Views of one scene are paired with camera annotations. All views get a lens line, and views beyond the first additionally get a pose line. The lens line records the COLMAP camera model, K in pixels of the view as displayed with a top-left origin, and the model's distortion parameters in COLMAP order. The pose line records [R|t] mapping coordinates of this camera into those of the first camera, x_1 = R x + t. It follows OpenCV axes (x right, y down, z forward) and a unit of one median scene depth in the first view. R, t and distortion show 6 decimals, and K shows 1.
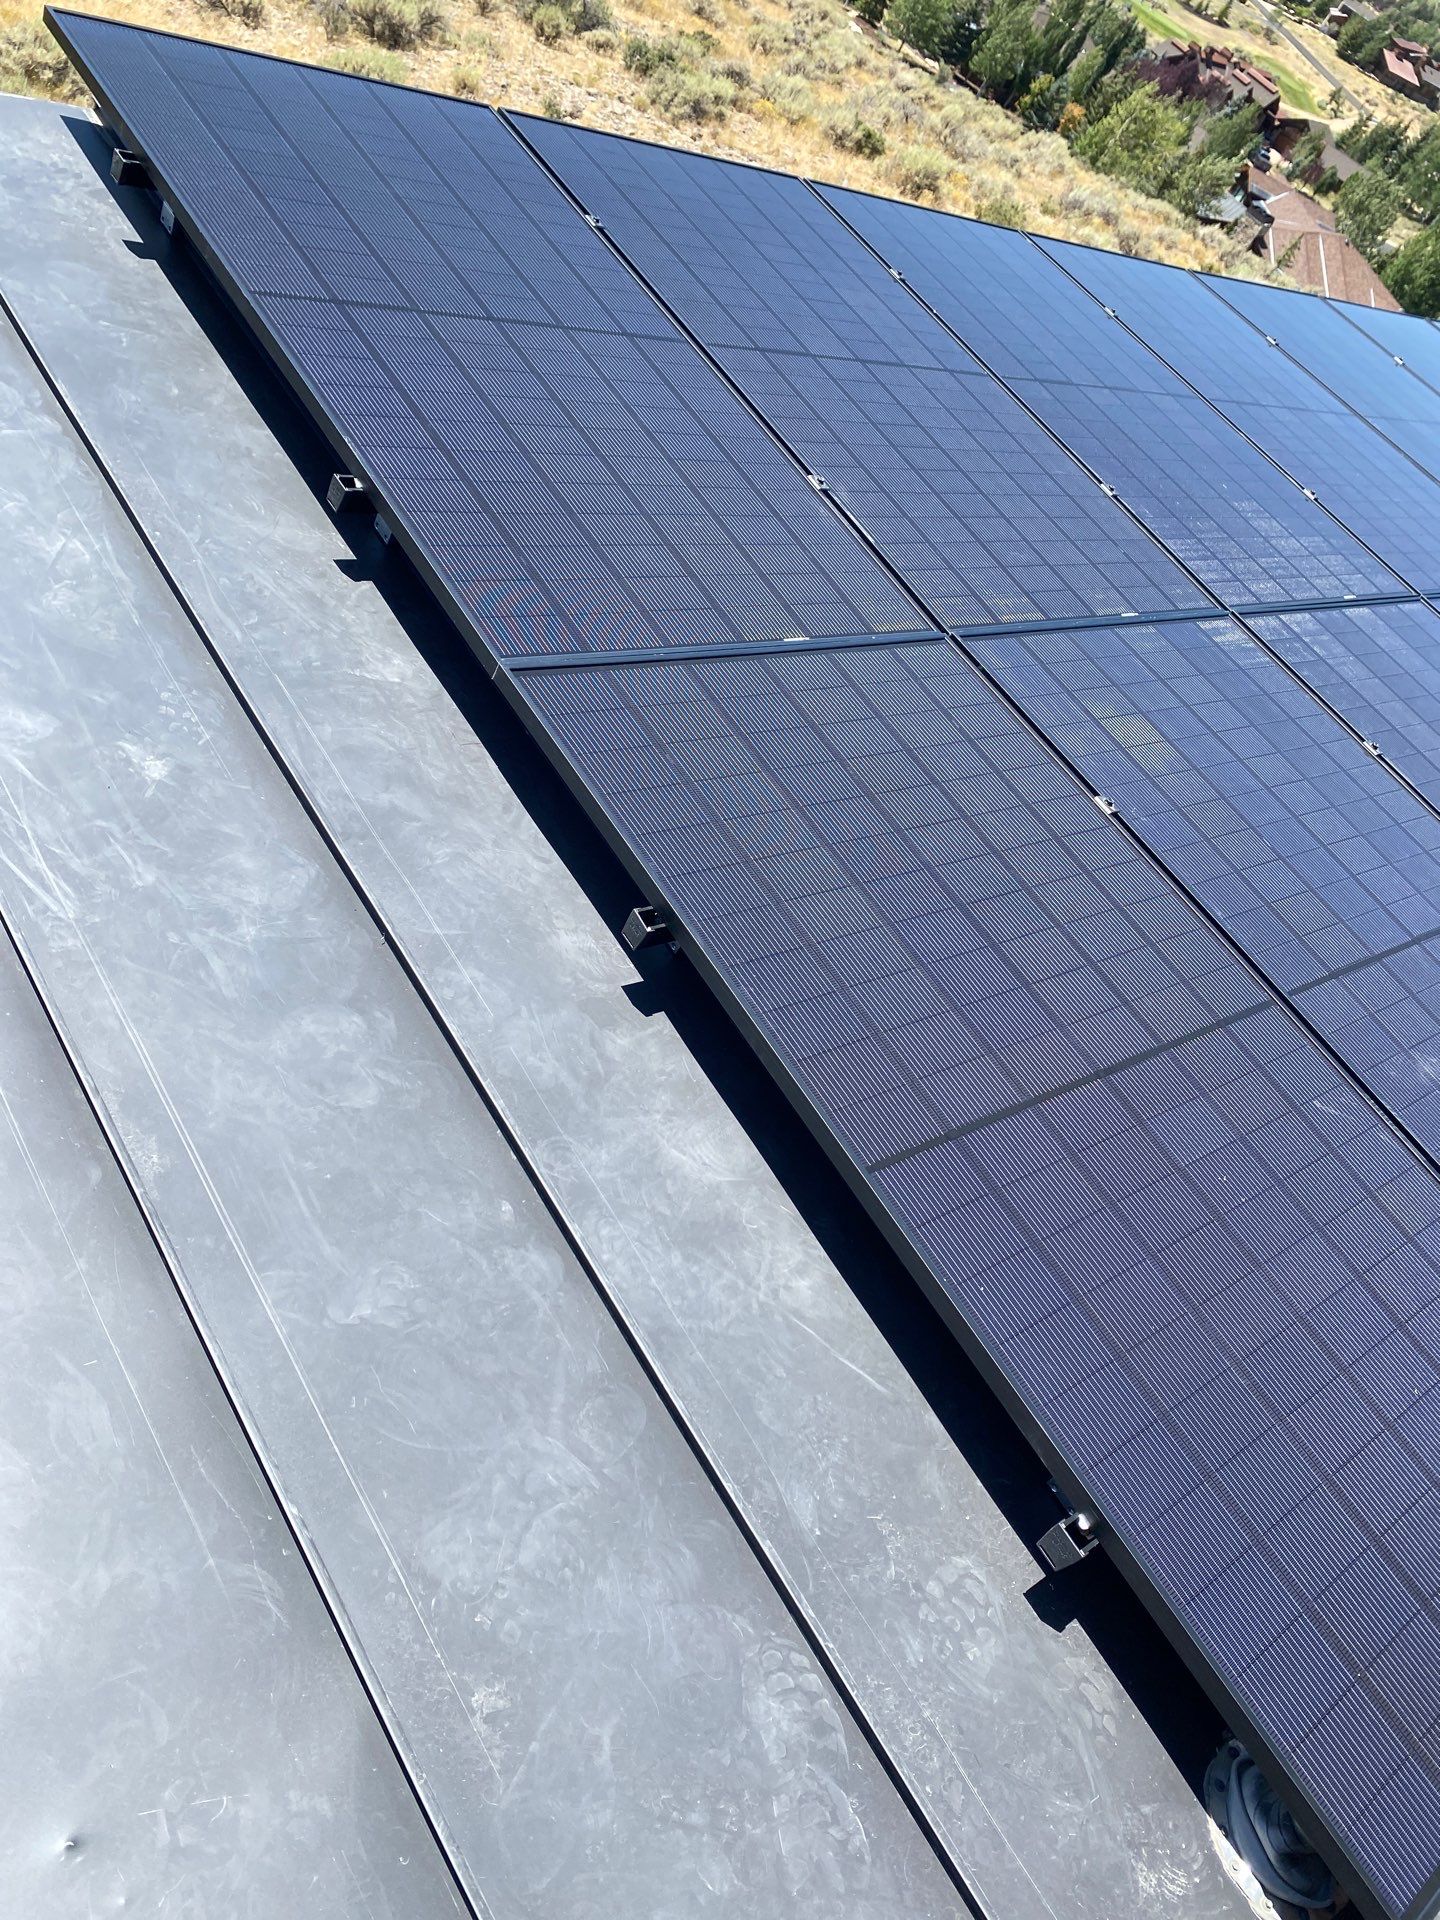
lens RADIAL K [[1444.9, 0, 723.2], [0, 1444.9, 951.9], [0, 0, 1]] dist [0.045911, -0.033628]
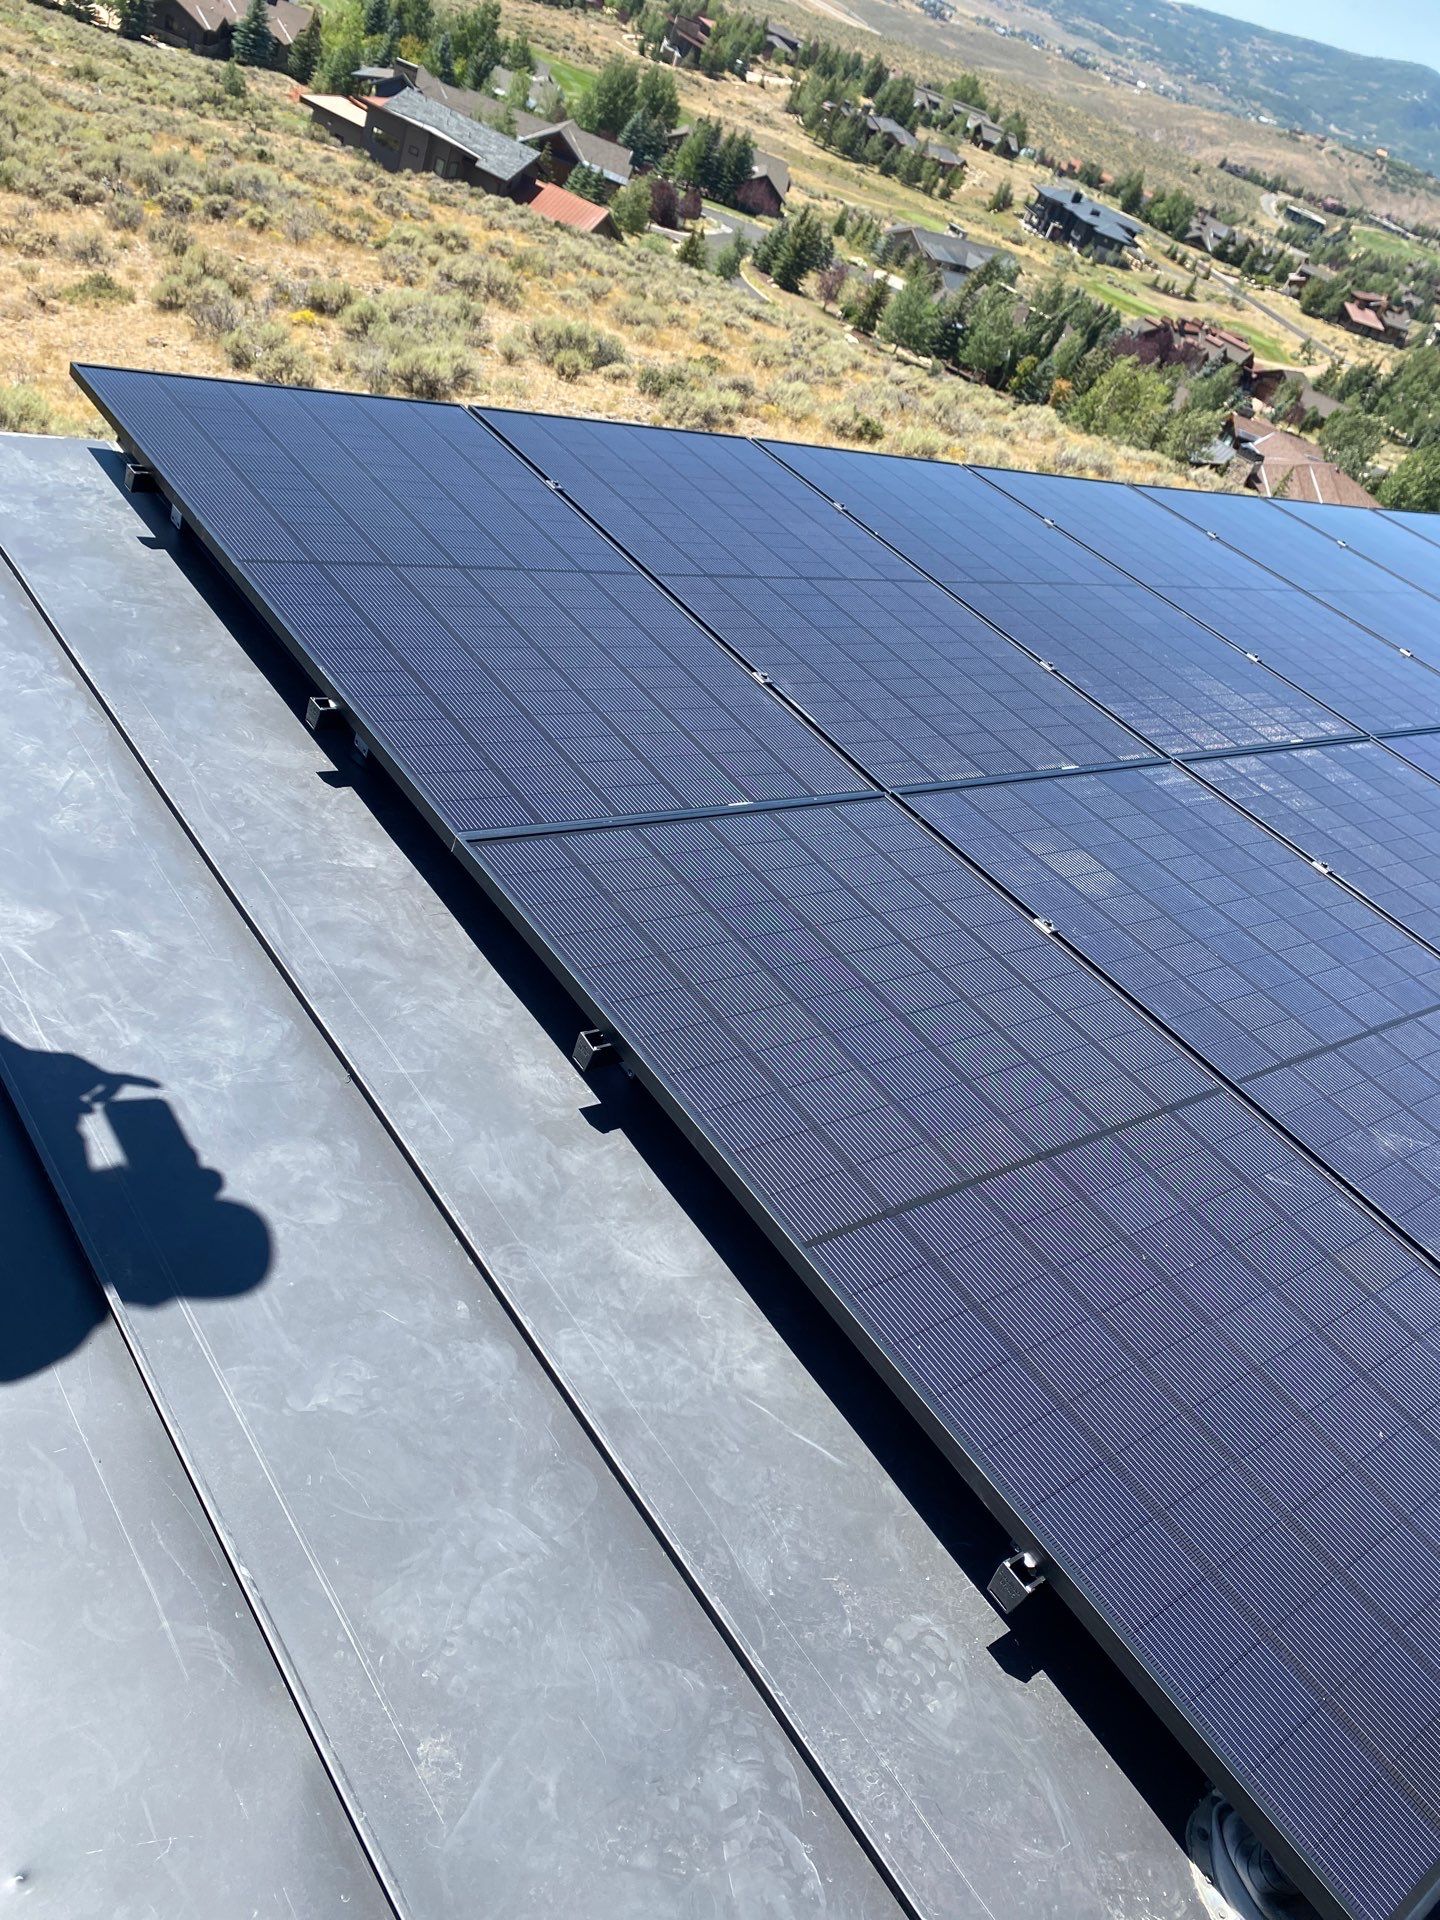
lens RADIAL K [[1444.9, 0, 738.2], [0, 1444.9, 943.6], [0, 0, 1]] dist [0.045911, -0.033628]
pose [[0.994513, -0.097906, -0.036847, 0.086667], [0.089826, 0.979761, -0.178887, 0.091775], [0.053615, 0.174596, 0.983179, -0.063030]]
